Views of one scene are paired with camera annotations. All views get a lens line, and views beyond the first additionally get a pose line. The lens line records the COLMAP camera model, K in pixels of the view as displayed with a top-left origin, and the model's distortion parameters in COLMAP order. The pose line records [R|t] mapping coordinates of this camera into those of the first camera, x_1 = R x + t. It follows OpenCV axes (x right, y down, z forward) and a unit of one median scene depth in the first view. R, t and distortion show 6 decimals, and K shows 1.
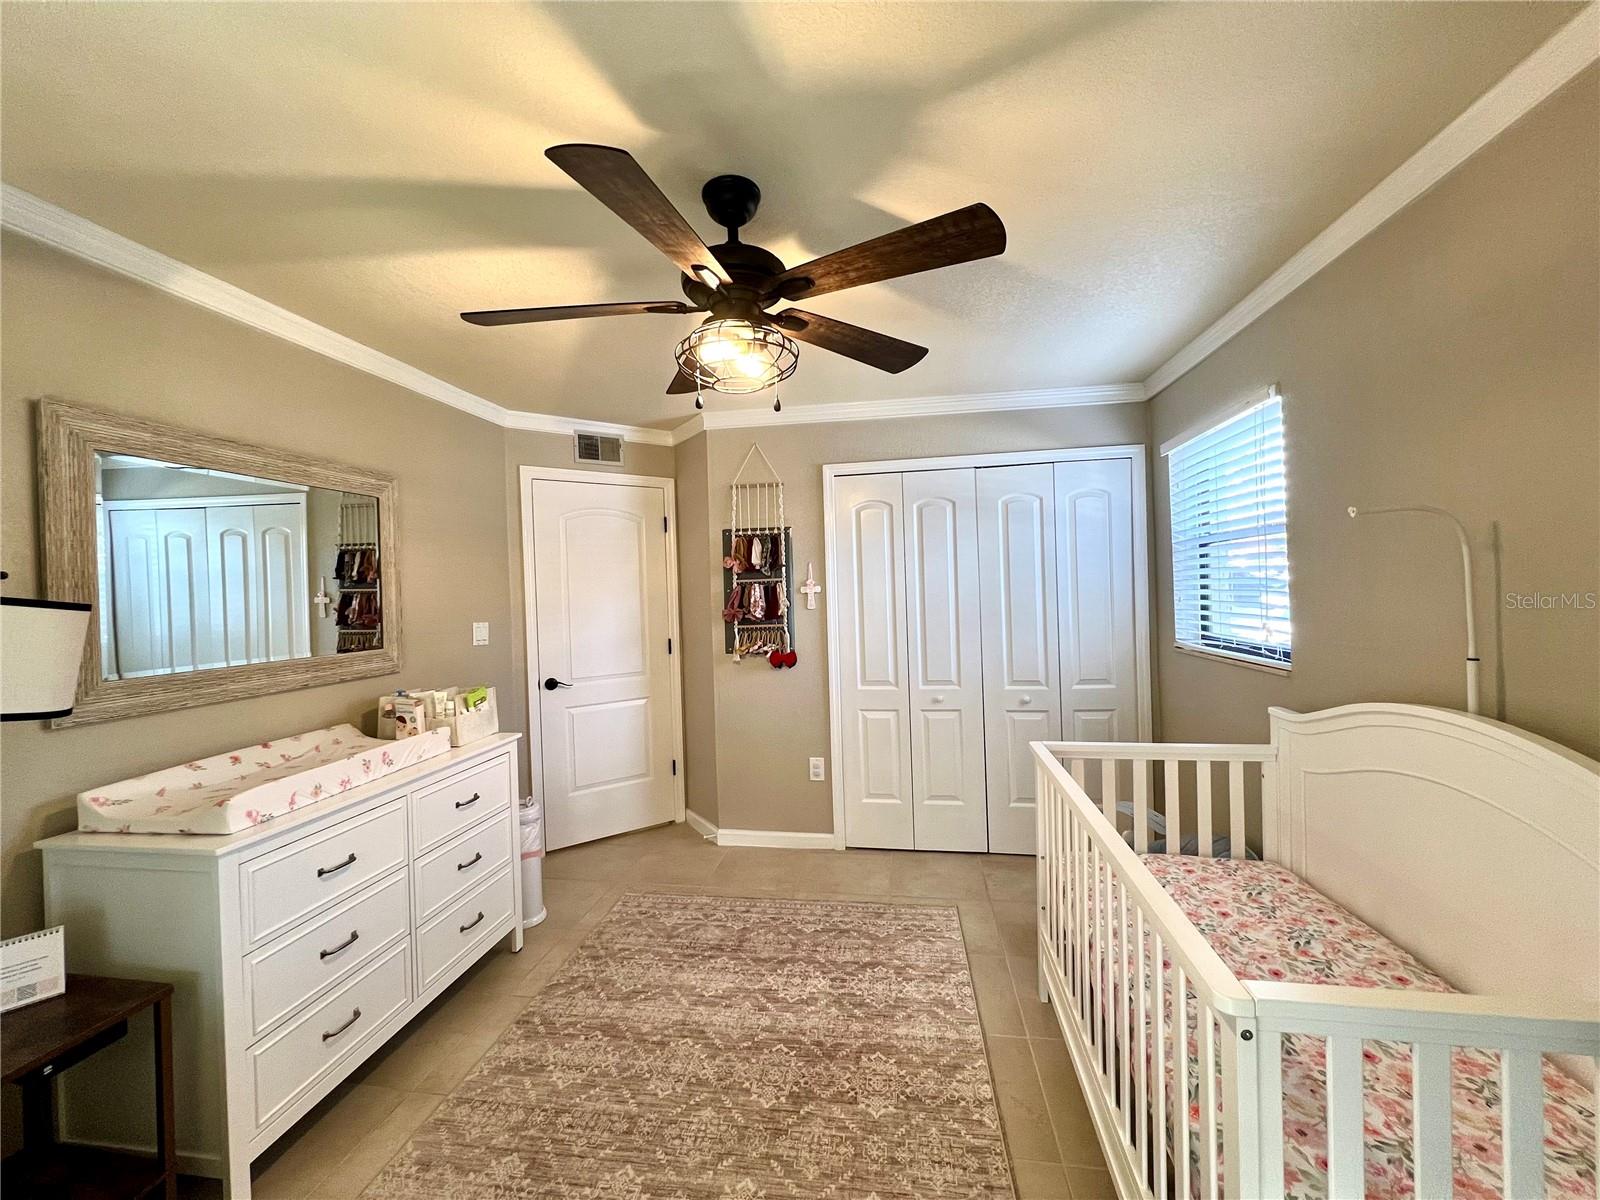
lens RADIAL K [[636.9, 0, 795.1], [0, 636.9, 598.0], [0, 0, 1]] dist [-0.002085, 0.000336]
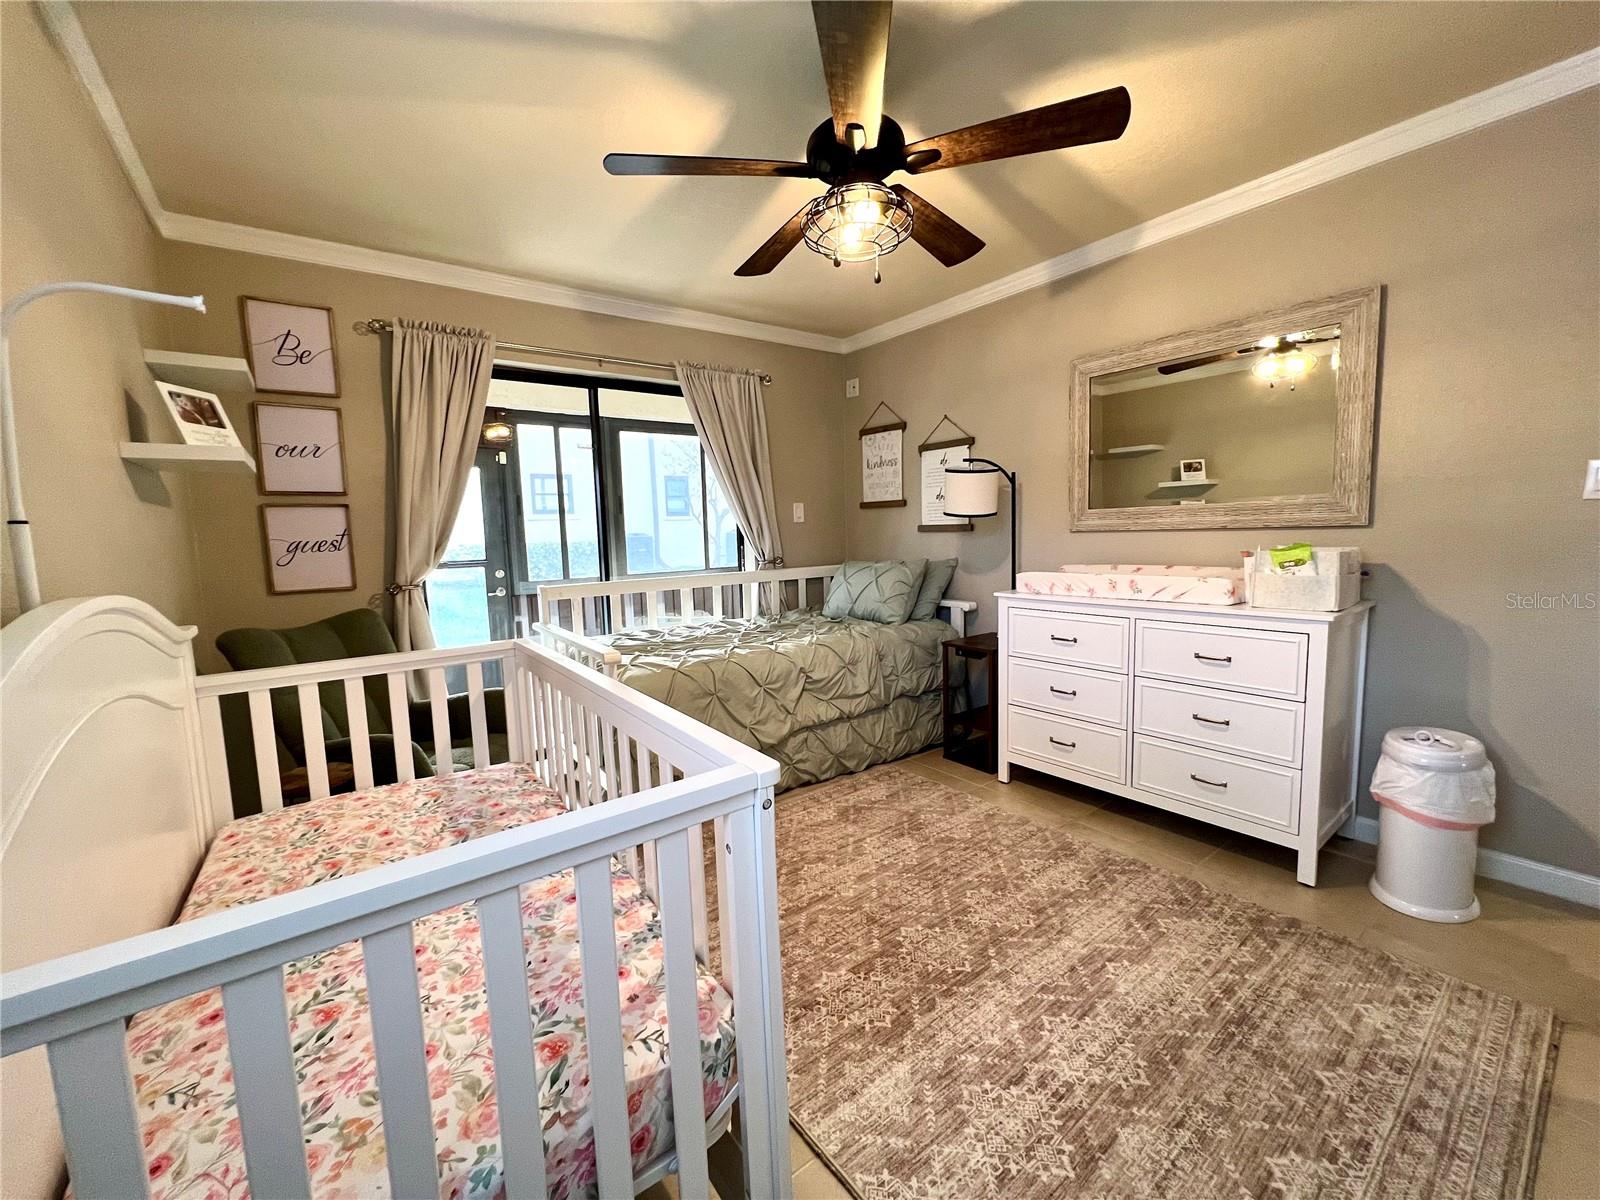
lens RADIAL K [[636.9, 0, 795.1], [0, 636.9, 598.0], [0, 0, 1]] dist [-0.002085, 0.000336]
pose [[-0.689390, 0.126629, -0.713237, 0.699764], [0.044104, 0.990113, 0.133157, 0.088273], [0.723047, 0.060340, -0.688159, 1.422308]]
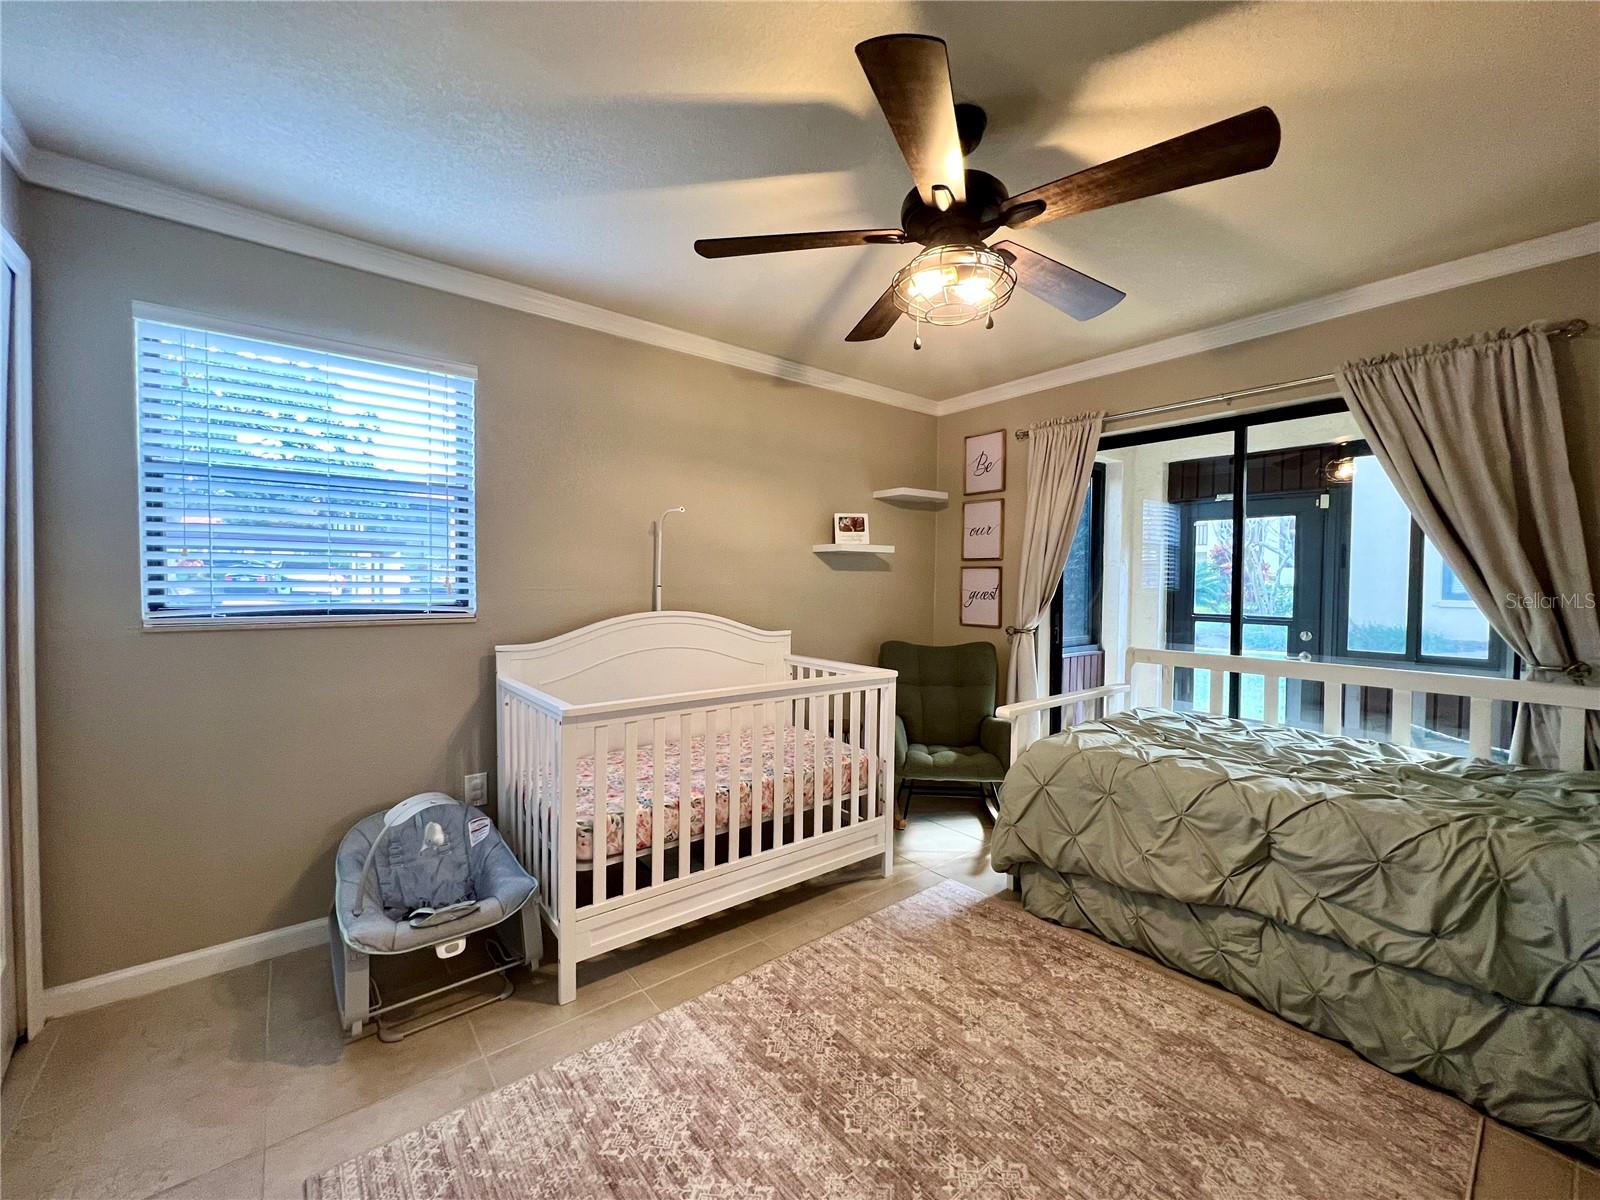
lens RADIAL K [[641.2, 0, 800.0], [0, 641.2, 600.0], [0, 0, 1]] dist [-0.003290, -0.000112]
pose [[-0.749006, 0.002017, 0.662561, -0.480048], [0.018623, 0.999664, 0.018009, 0.082957], [-0.662302, 0.025827, -0.748792, 1.607067]]
